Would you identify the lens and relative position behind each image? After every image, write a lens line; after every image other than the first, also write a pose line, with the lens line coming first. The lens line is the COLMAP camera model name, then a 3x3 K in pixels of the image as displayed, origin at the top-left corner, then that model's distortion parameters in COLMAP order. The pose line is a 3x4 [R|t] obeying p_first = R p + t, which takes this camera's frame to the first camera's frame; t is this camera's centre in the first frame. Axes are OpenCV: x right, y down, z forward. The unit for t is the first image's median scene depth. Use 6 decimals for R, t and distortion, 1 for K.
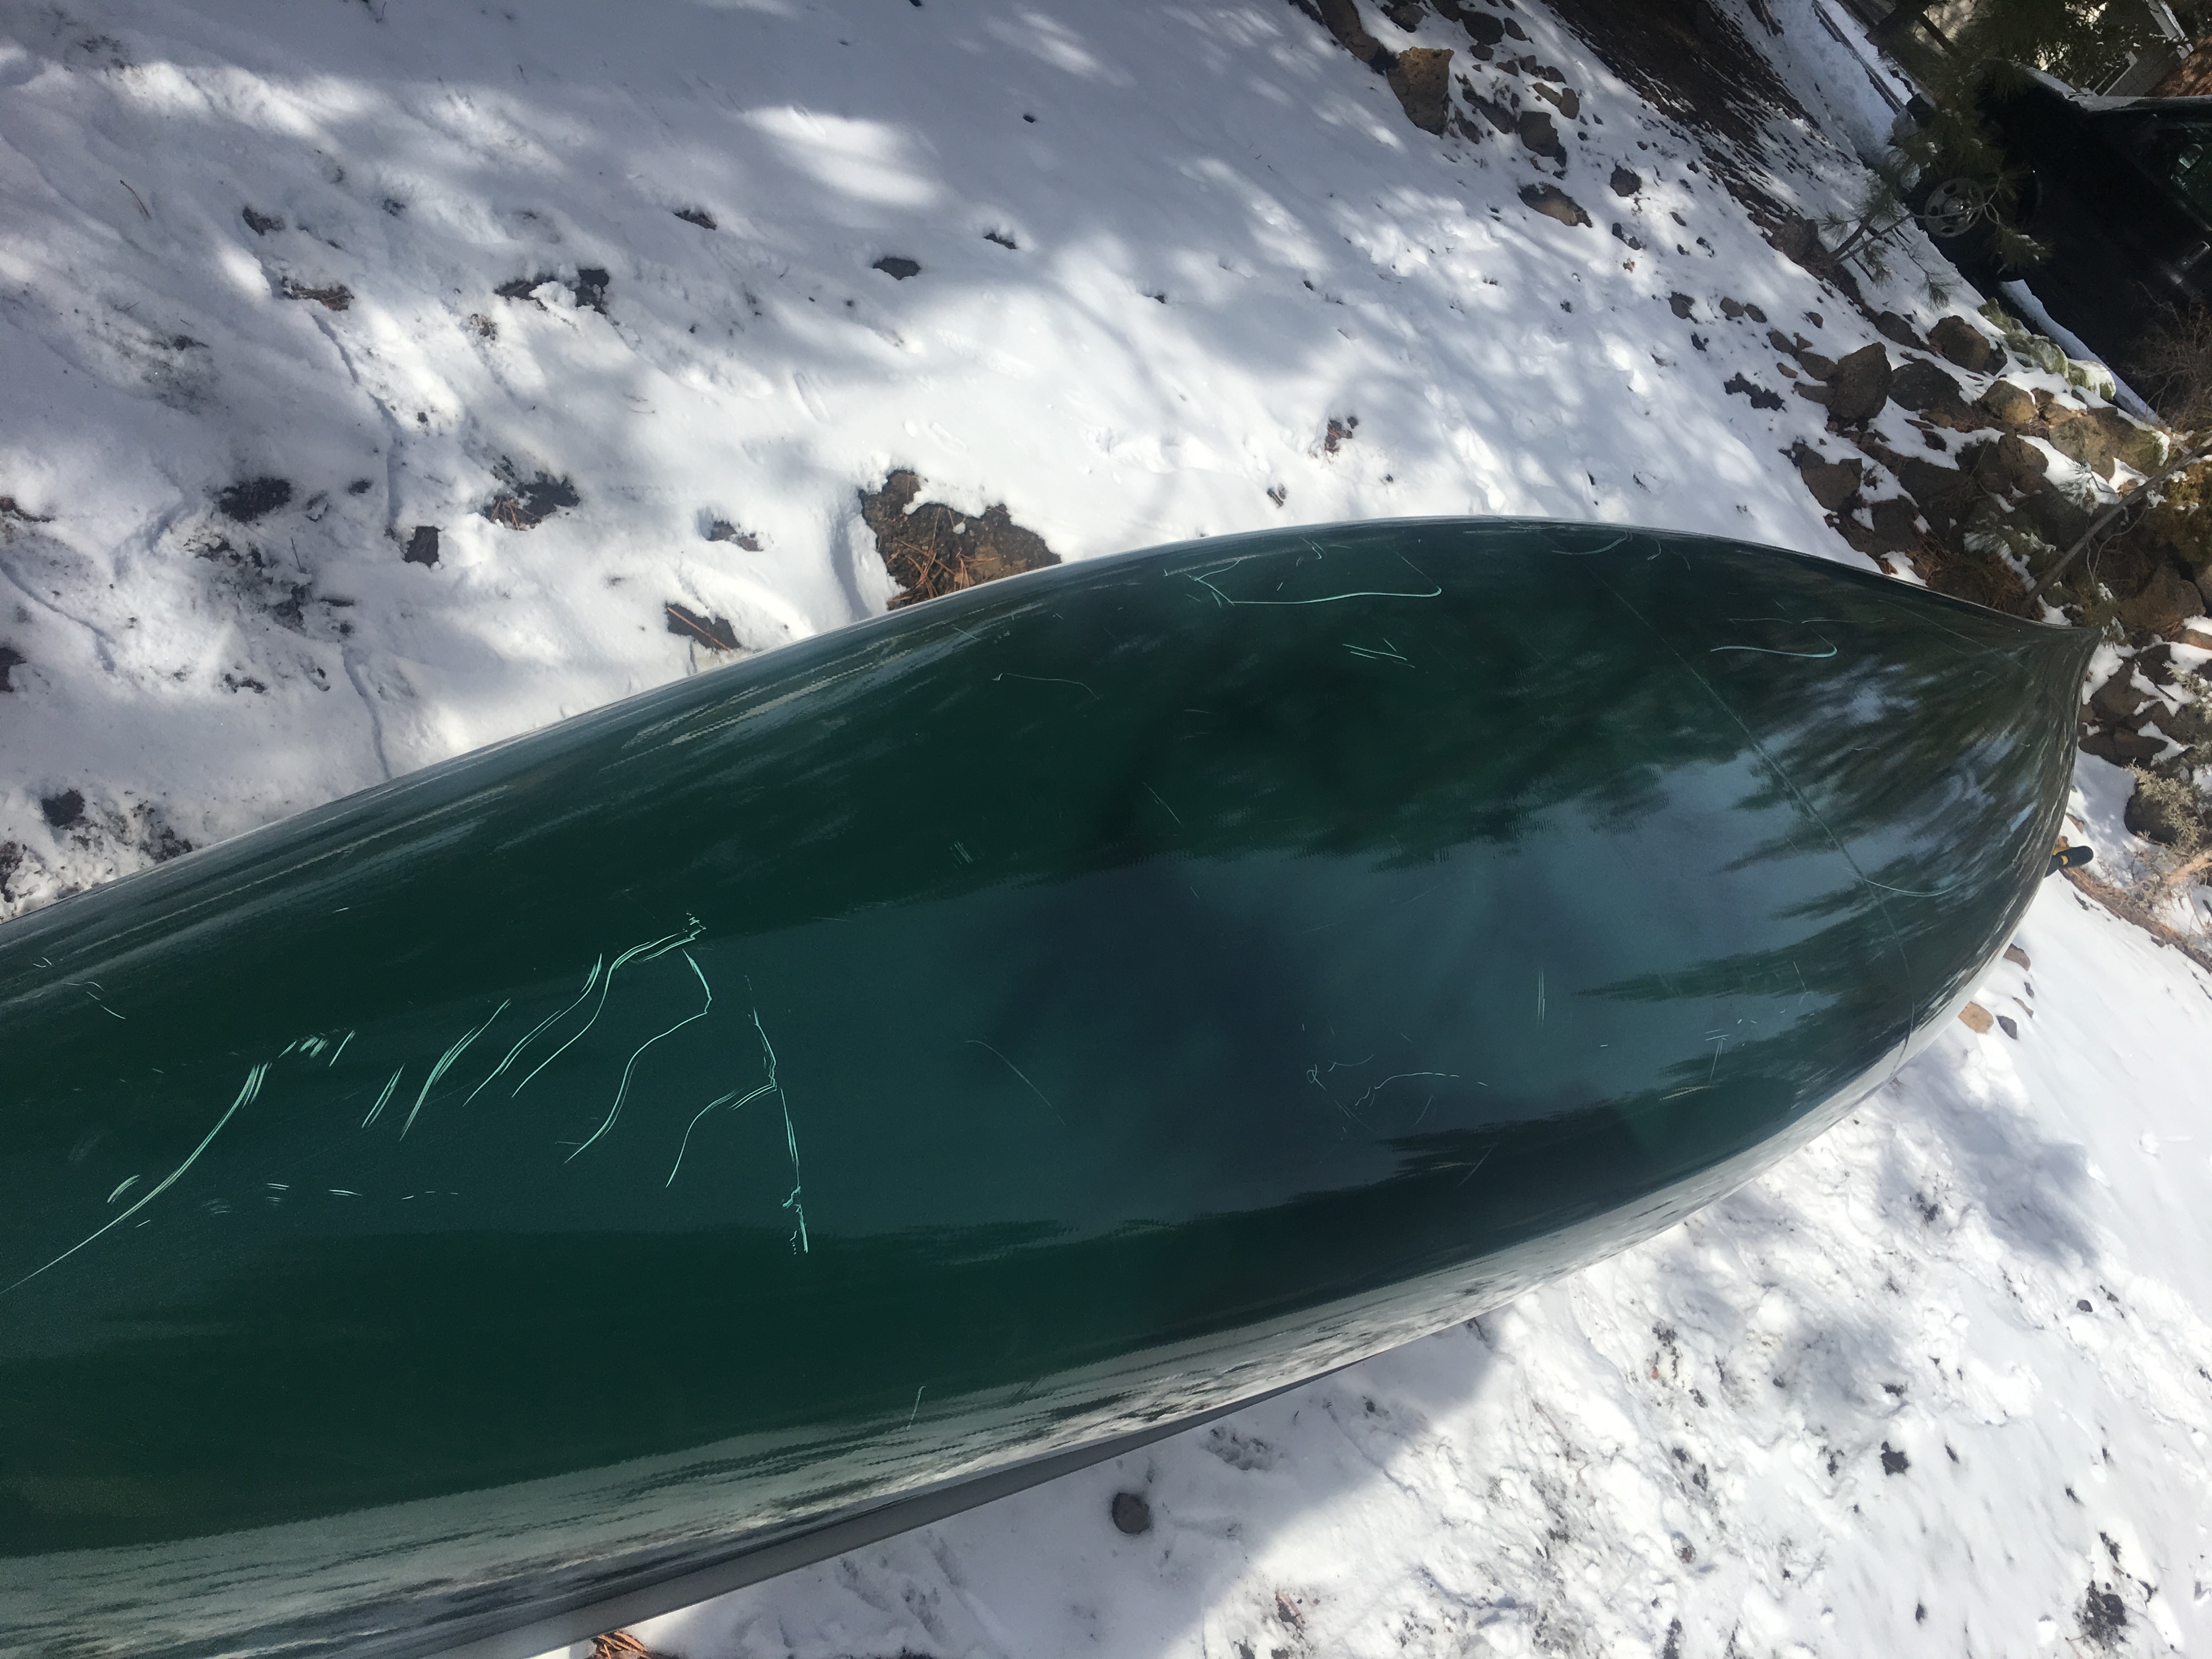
lens RADIAL K [[1905.5, 0, 1110.1], [0, 1905.5, 812.1], [0, 0, 1]] dist [0.117346, -0.181751]
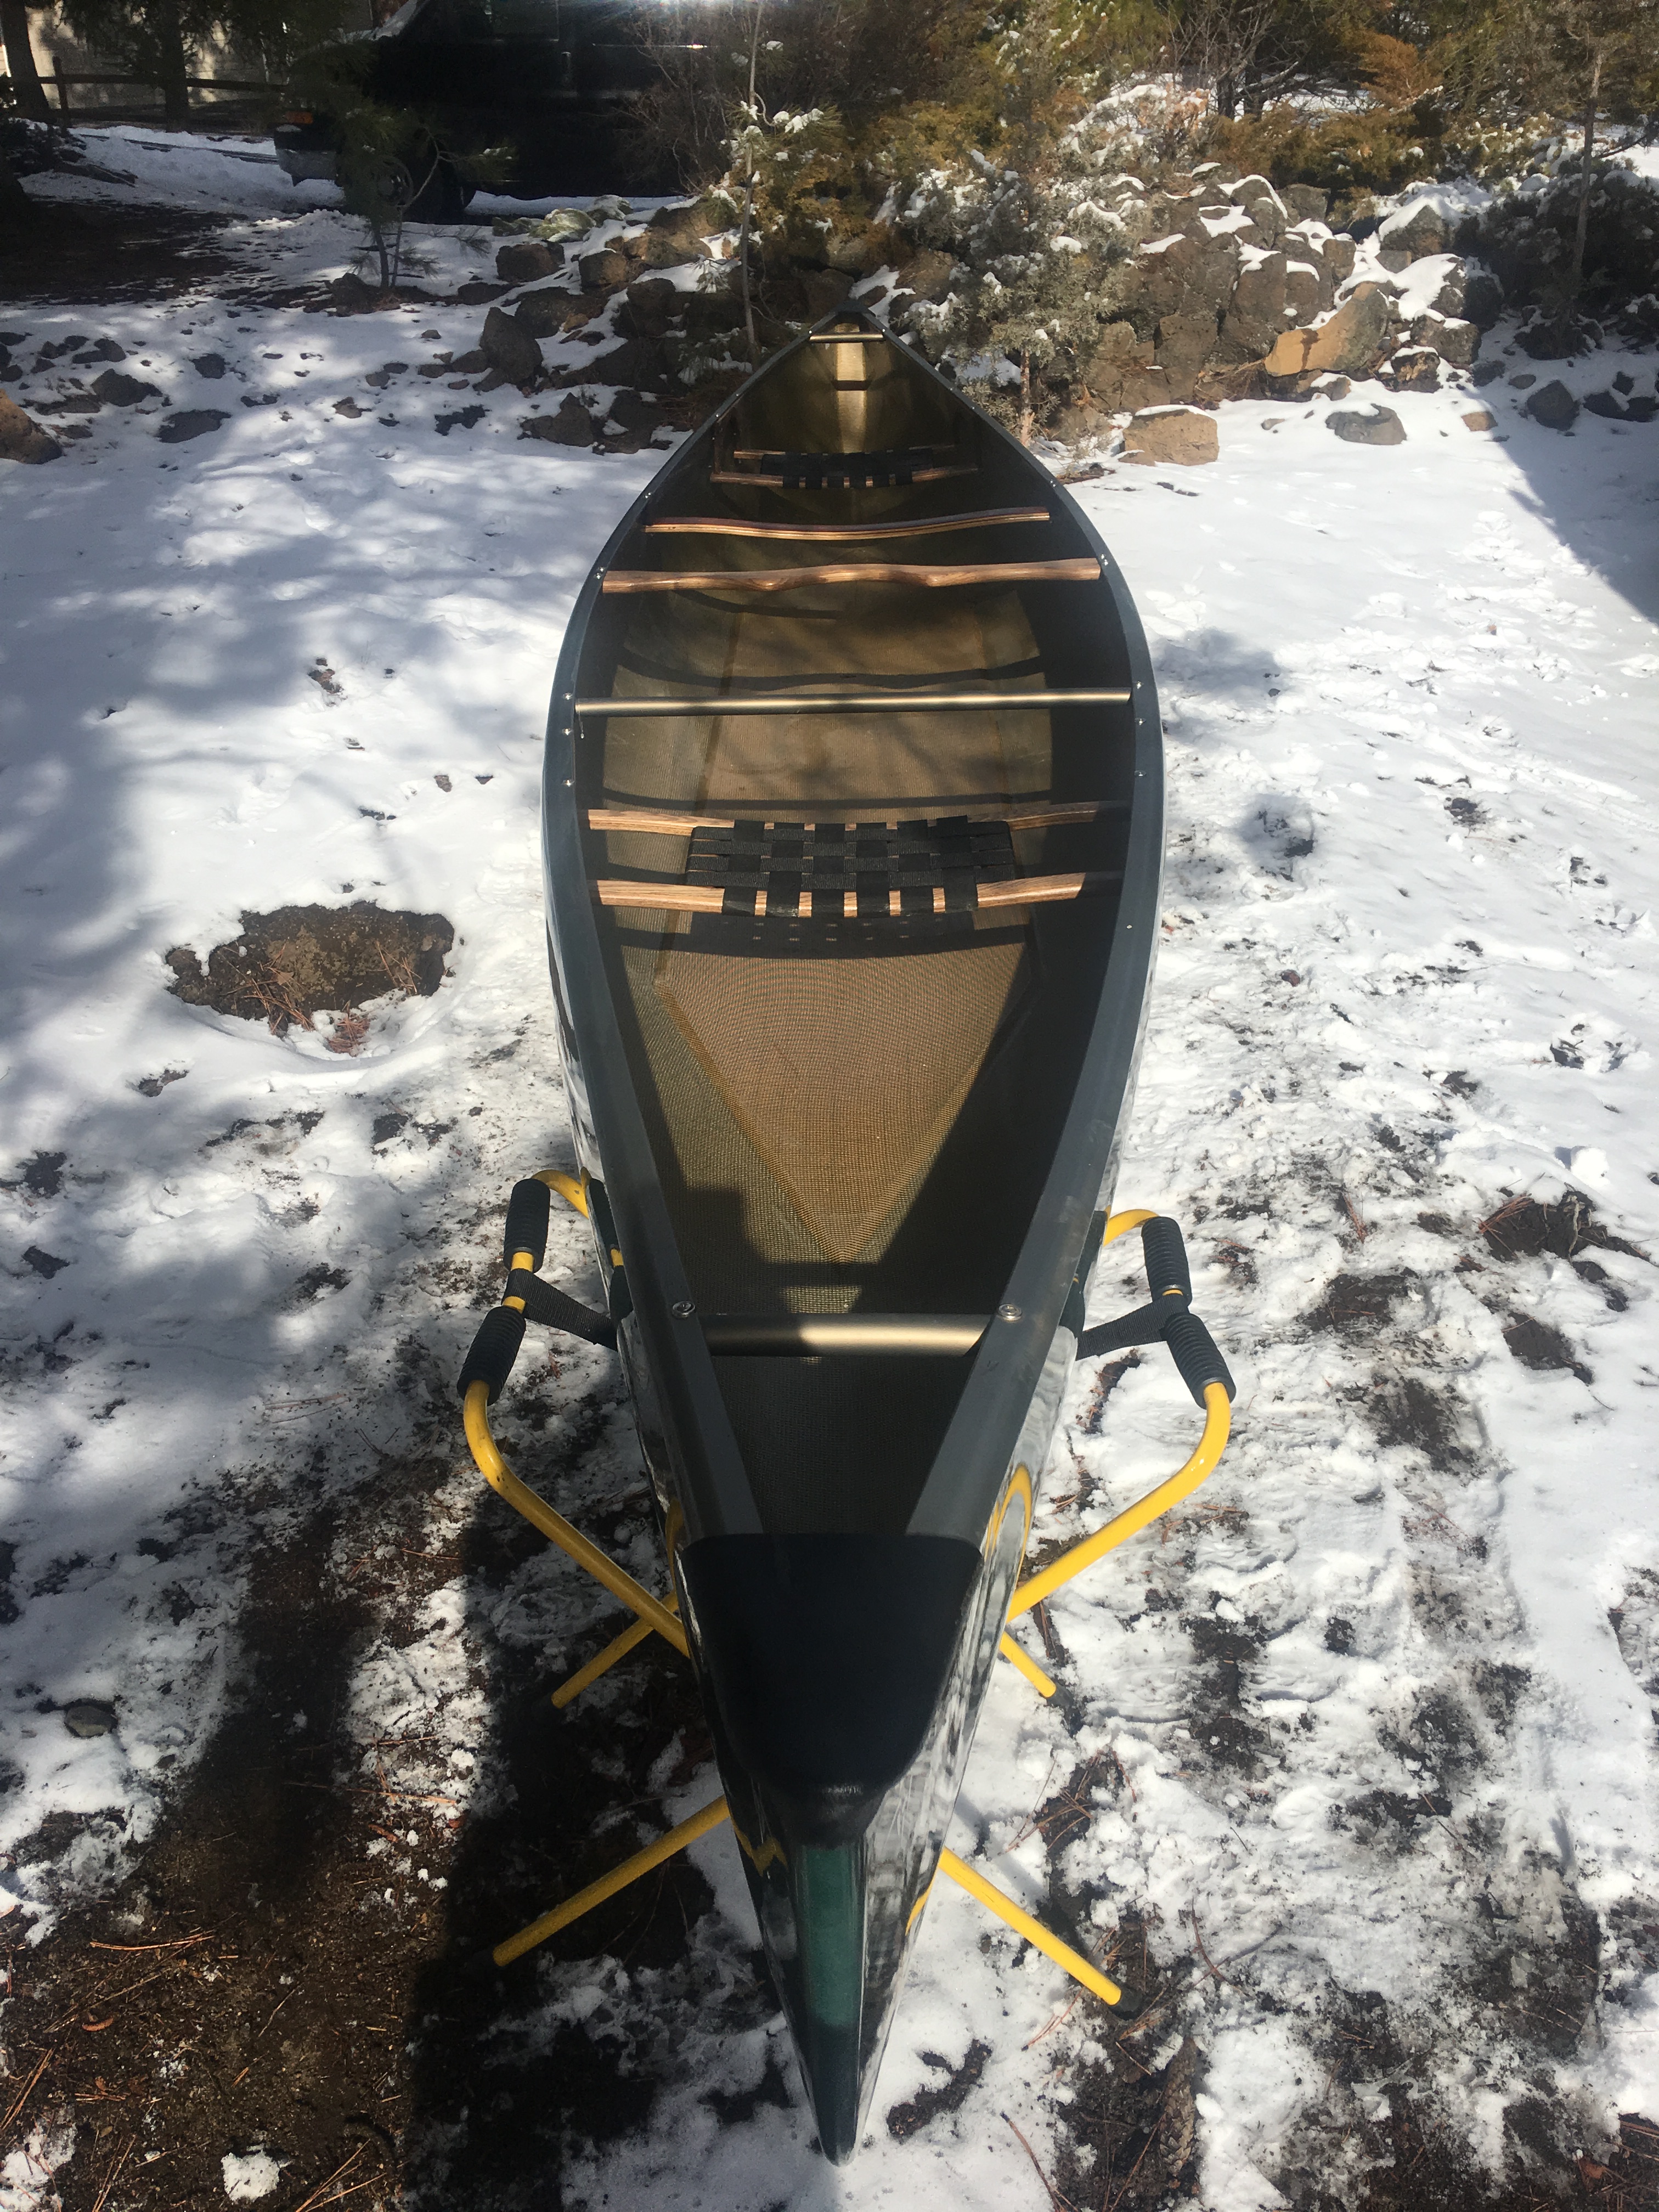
lens RADIAL K [[1873.4, 0, 828.0], [0, 1873.4, 1112.4], [0, 0, 1]] dist [0.124549, -0.166057]
pose [[0.581669, -0.781203, 0.226678, -0.093247], [0.760882, 0.621075, 0.187950, -0.018812], [-0.287611, 0.063150, 0.955663, -0.056143]]
